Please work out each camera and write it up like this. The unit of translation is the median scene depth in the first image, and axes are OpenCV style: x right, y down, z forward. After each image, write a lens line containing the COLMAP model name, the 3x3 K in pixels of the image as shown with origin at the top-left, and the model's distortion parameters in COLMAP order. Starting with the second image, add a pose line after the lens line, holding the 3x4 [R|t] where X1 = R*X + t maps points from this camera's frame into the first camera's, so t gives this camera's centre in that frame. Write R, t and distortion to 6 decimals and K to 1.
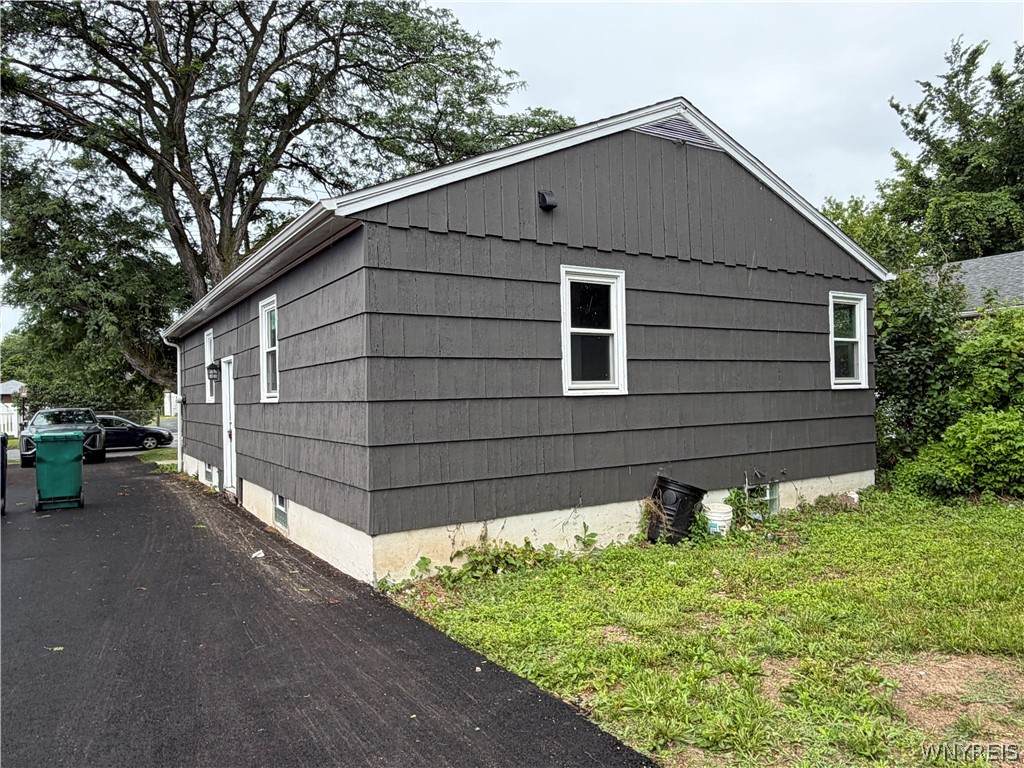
lens RADIAL K [[692.5, 0, 511.8], [0, 692.5, 385.9], [0, 0, 1]] dist [-0.004019, 0.005582]
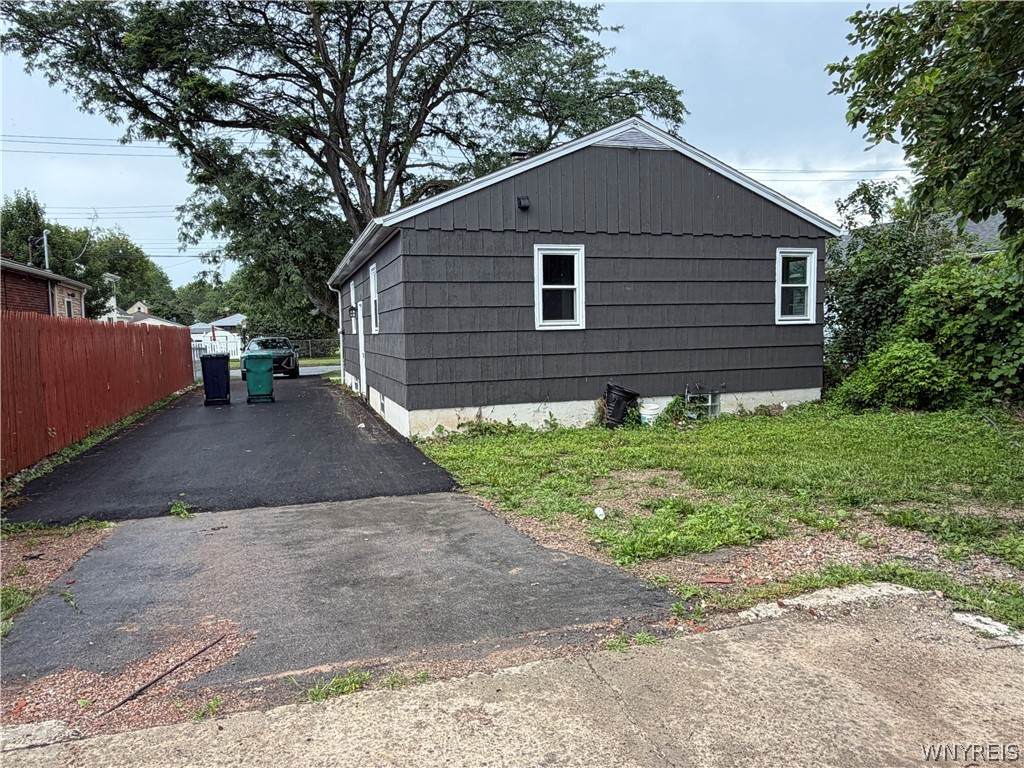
lens RADIAL K [[692.5, 0, 510.8], [0, 692.5, 385.2], [0, 0, 1]] dist [-0.004019, 0.005582]
pose [[0.968098, 0.020869, -0.249700, 0.304547], [0.003926, 0.995140, 0.098394, -0.011523], [0.250540, -0.096236, 0.963311, -0.387241]]
